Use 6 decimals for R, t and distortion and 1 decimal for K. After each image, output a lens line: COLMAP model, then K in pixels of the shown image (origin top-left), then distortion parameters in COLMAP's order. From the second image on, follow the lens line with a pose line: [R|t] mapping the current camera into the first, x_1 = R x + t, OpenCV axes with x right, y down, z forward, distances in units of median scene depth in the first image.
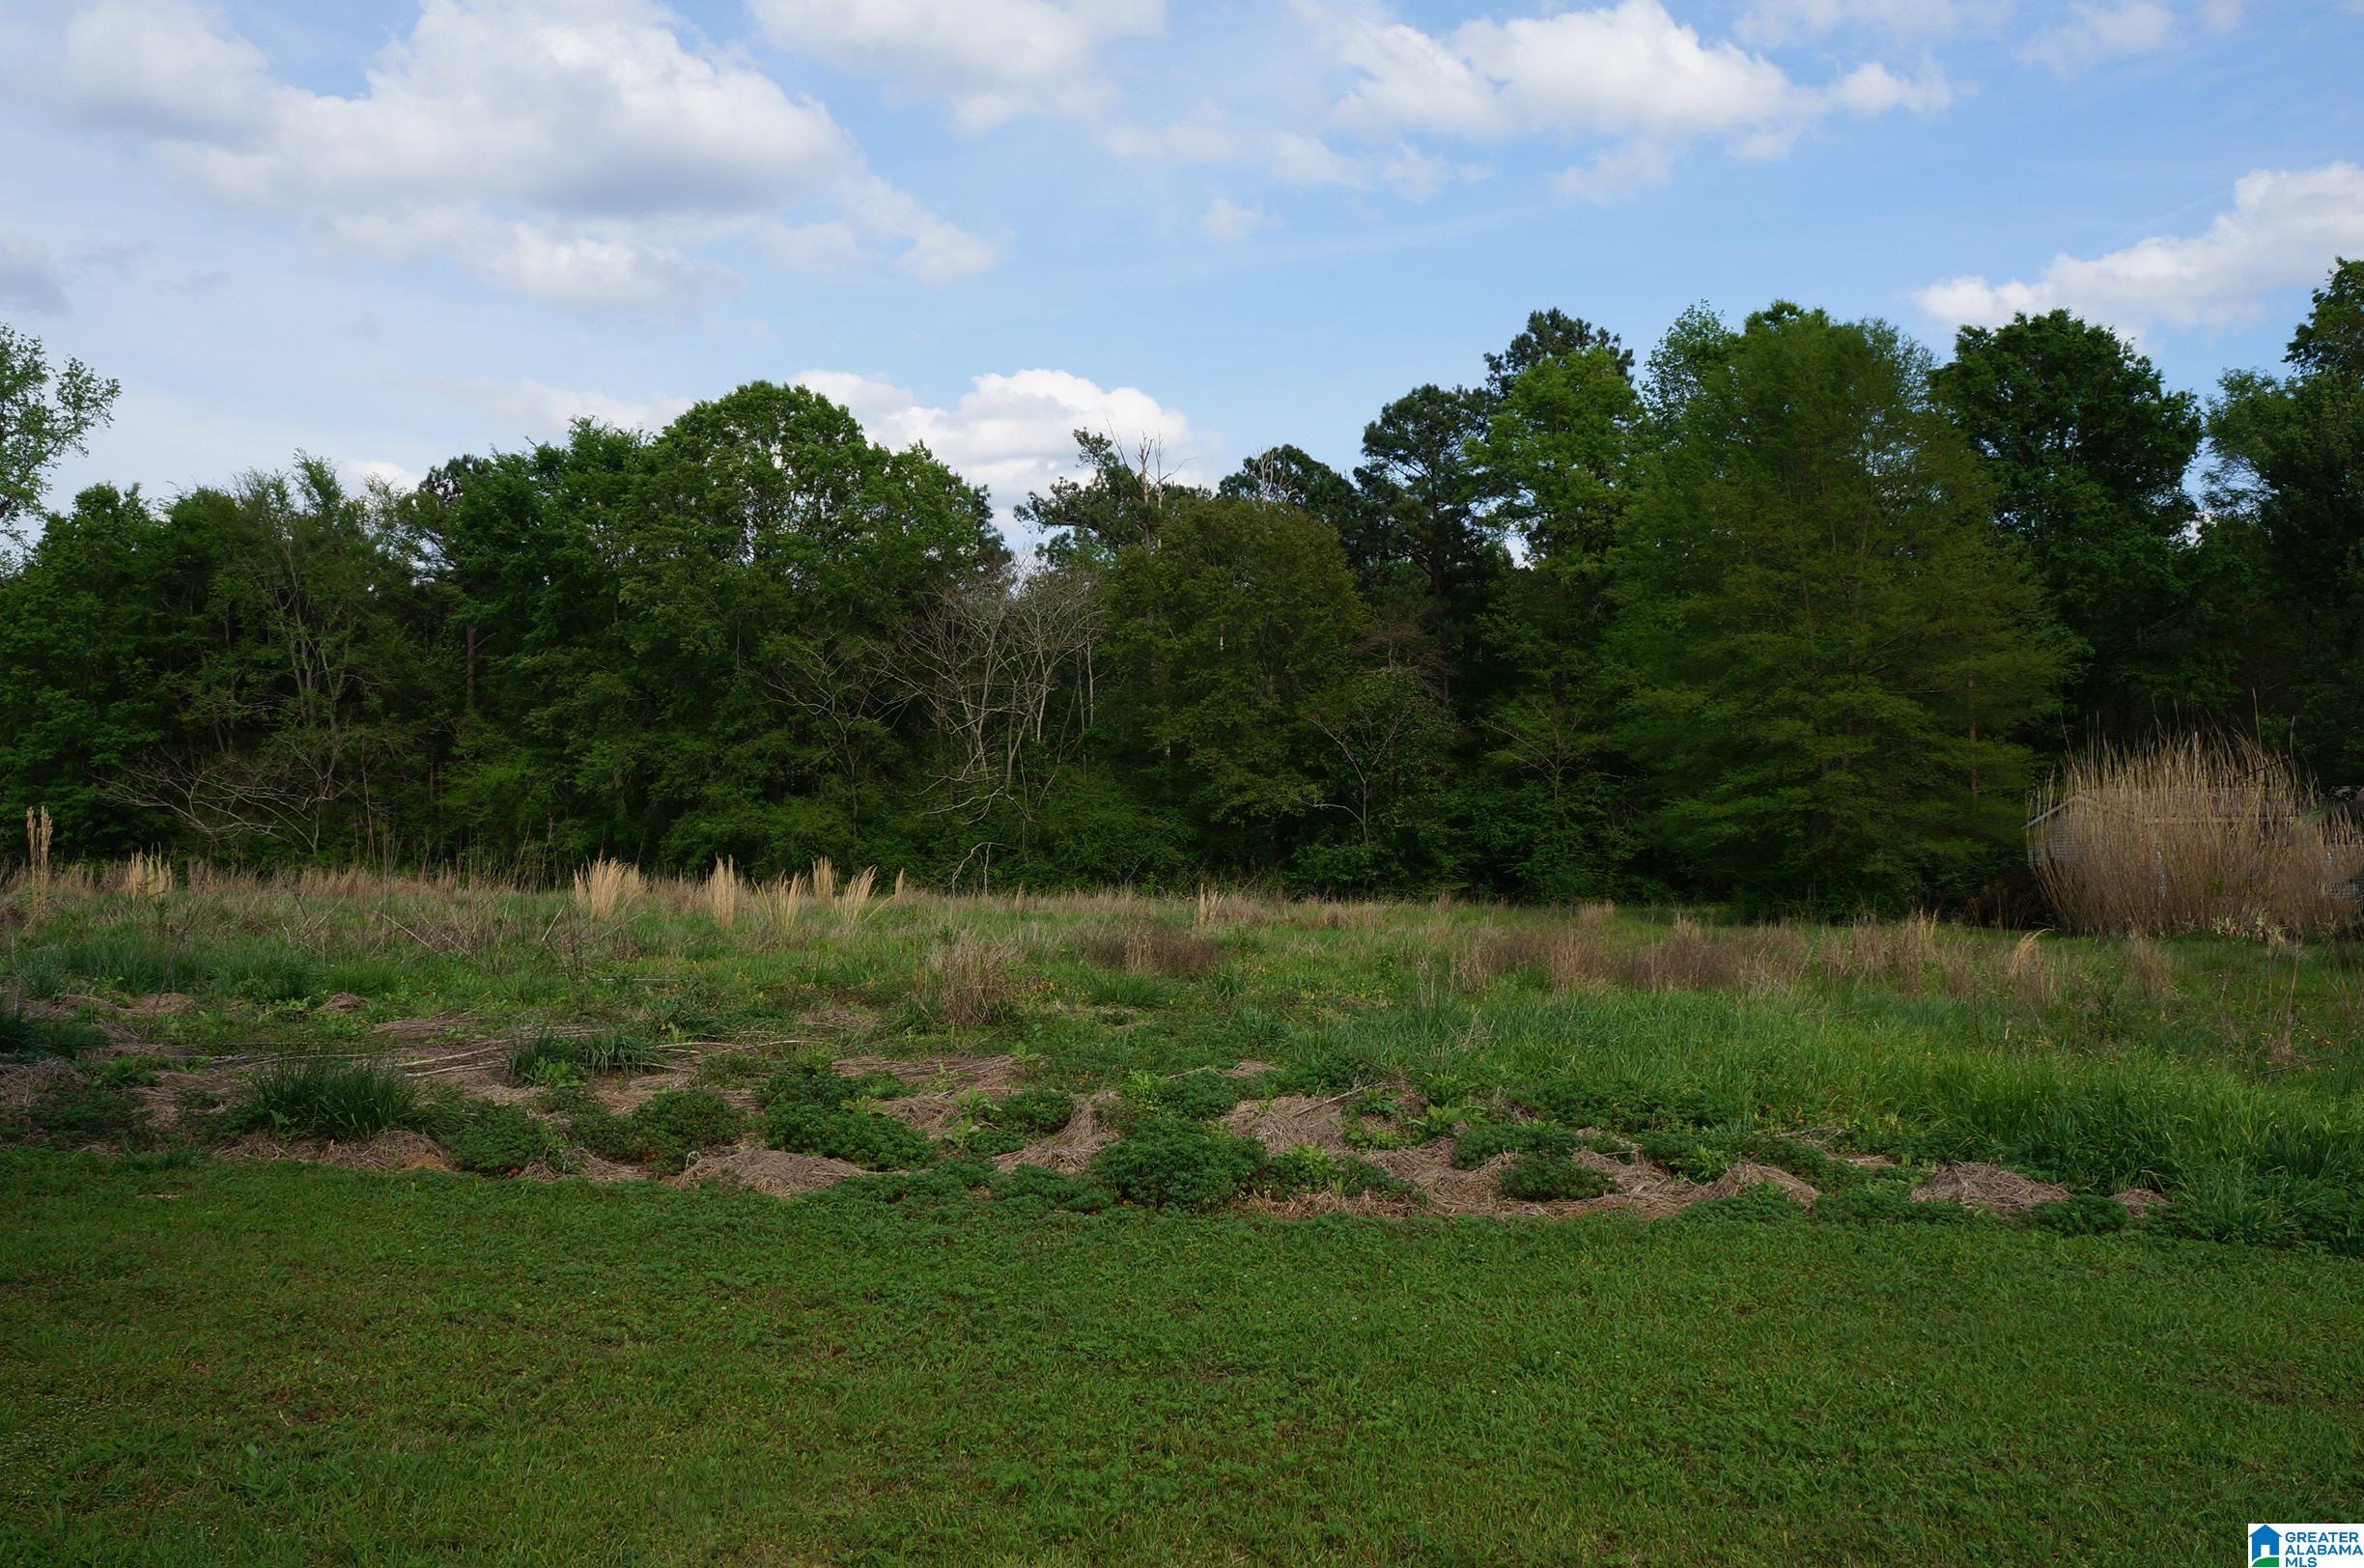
lens RADIAL K [[2080.2, 0, 1179.0], [0, 2080.2, 706.3], [0, 0, 1]] dist [-0.155494, -0.005808]
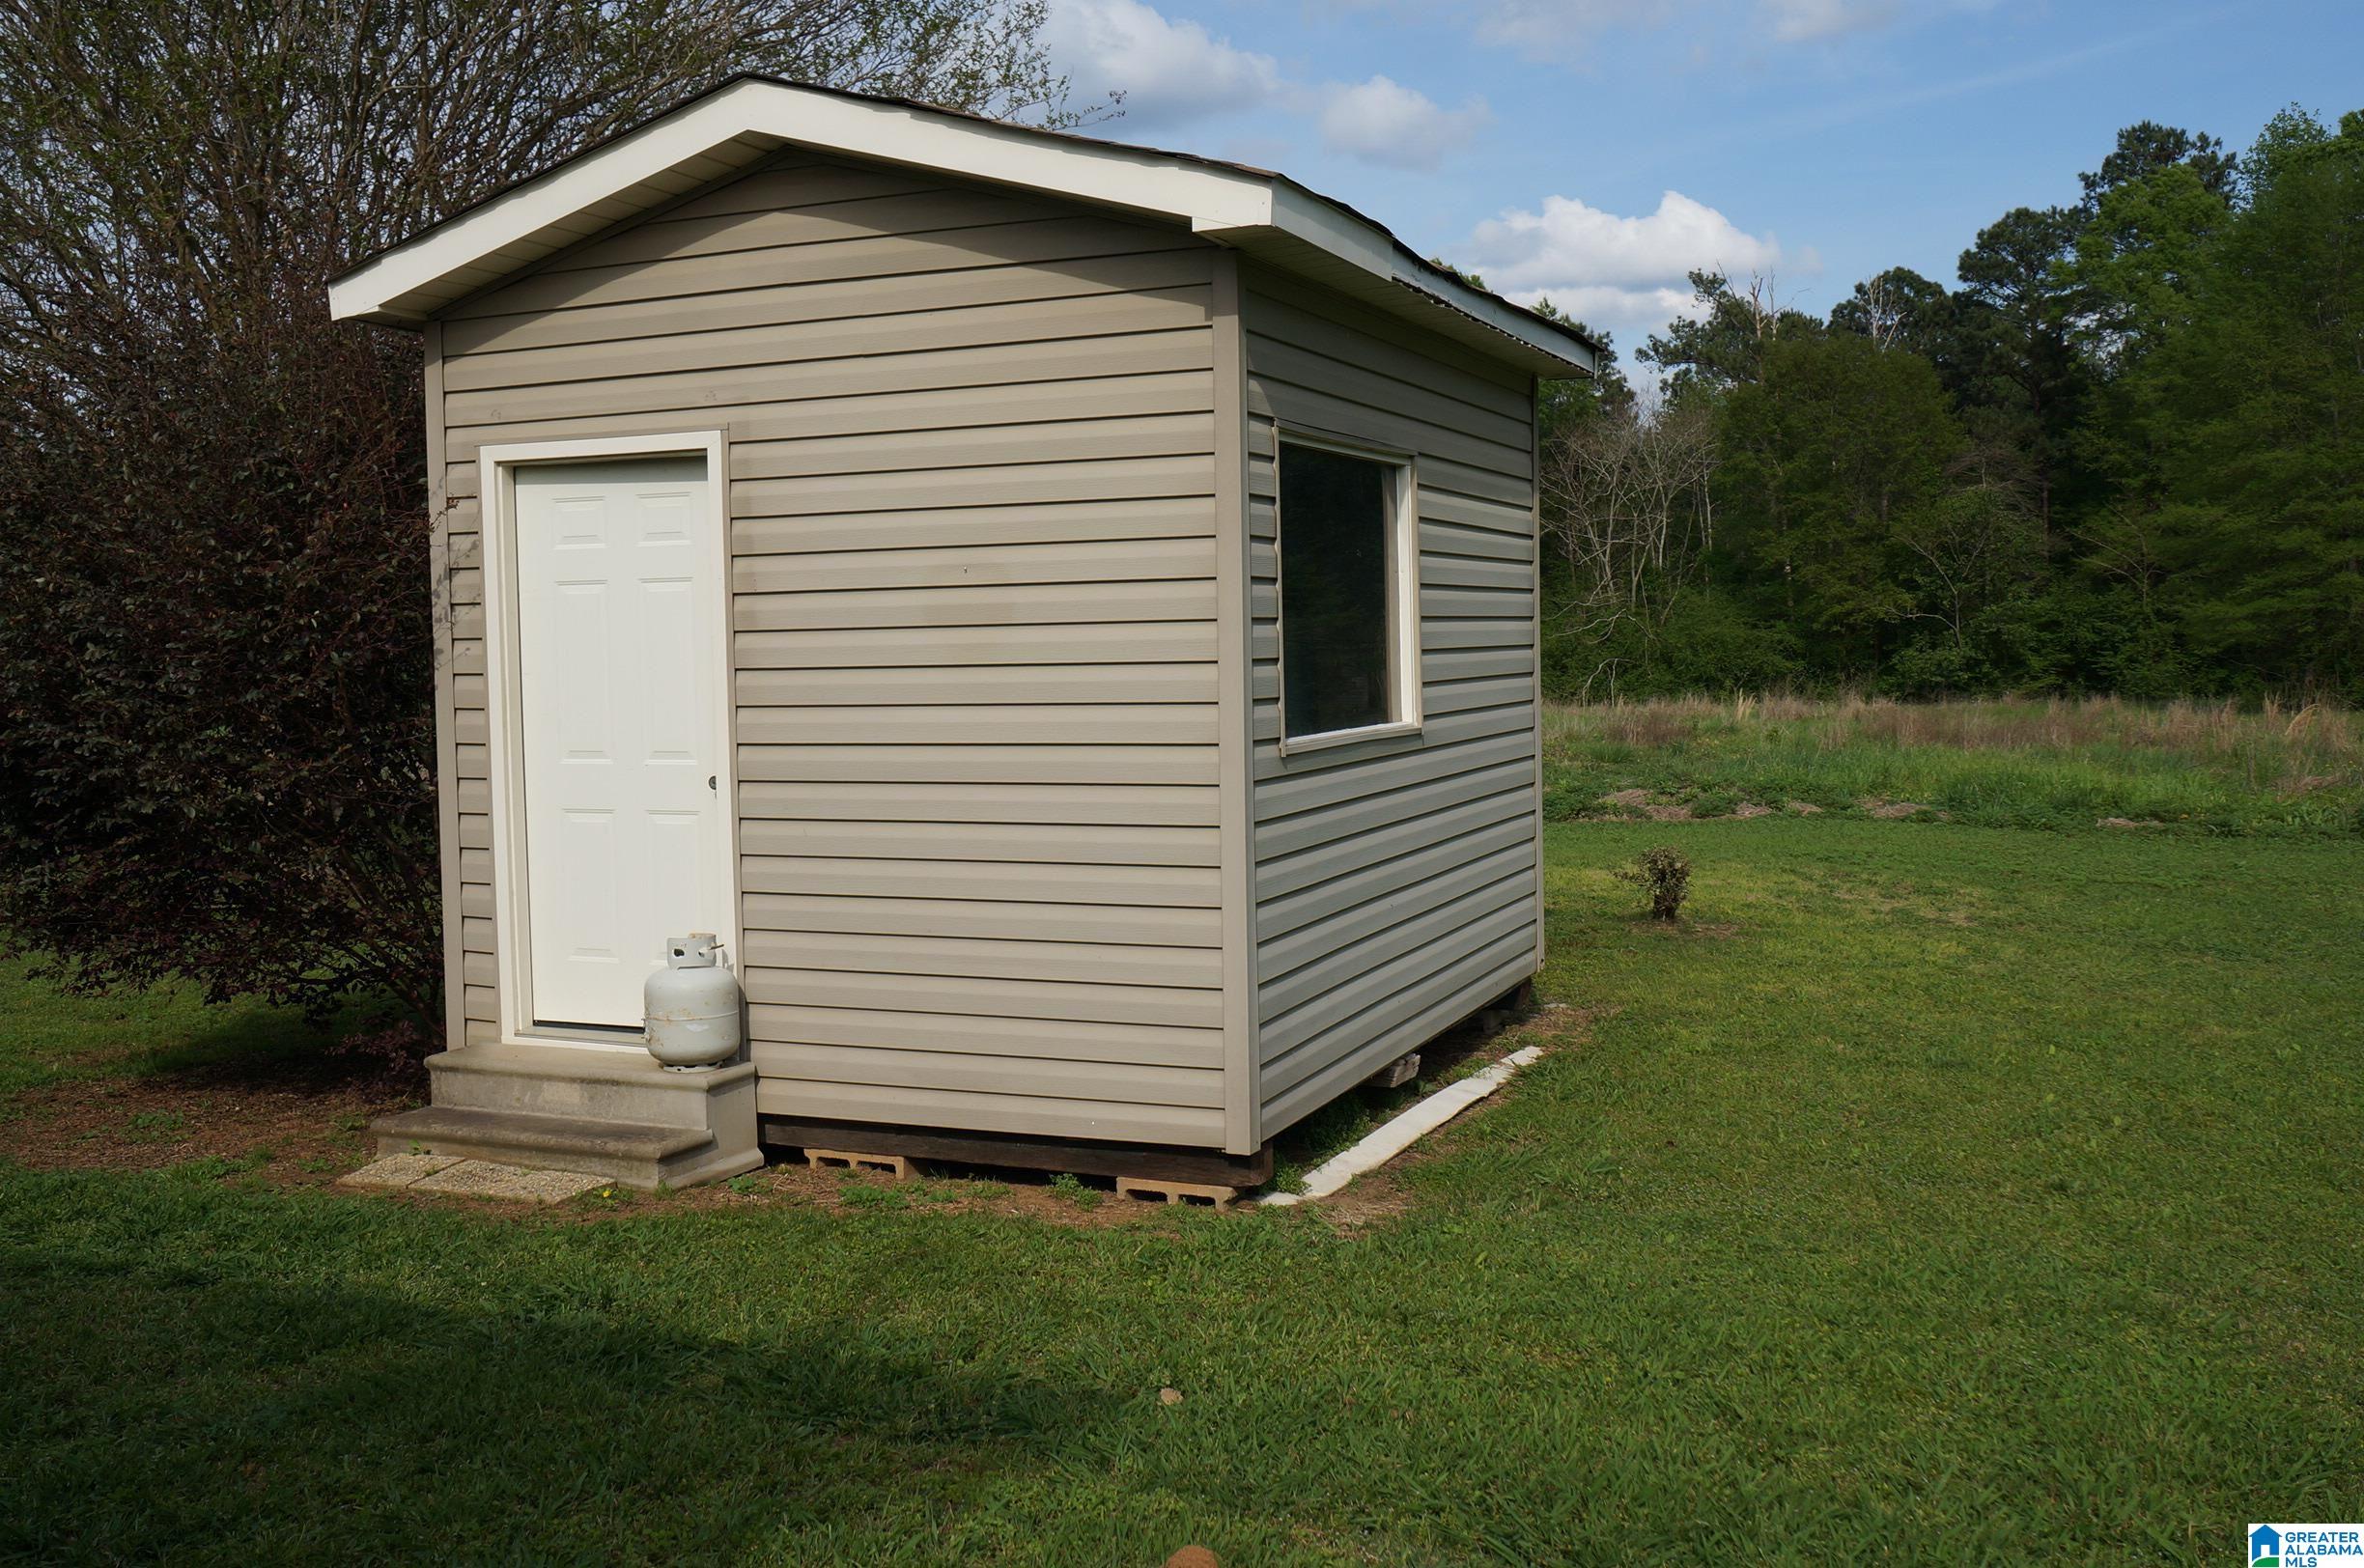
lens RADIAL K [[2223.0, 0, 1182.0], [0, 2223.0, 784.0], [0, 0, 1]] dist [-0.267760, 0.639576]
pose [[0.950336, -0.019749, -0.310600, 0.053784], [0.057861, 0.991797, 0.113974, -0.016810], [0.305801, -0.126285, 0.943683, -0.216046]]
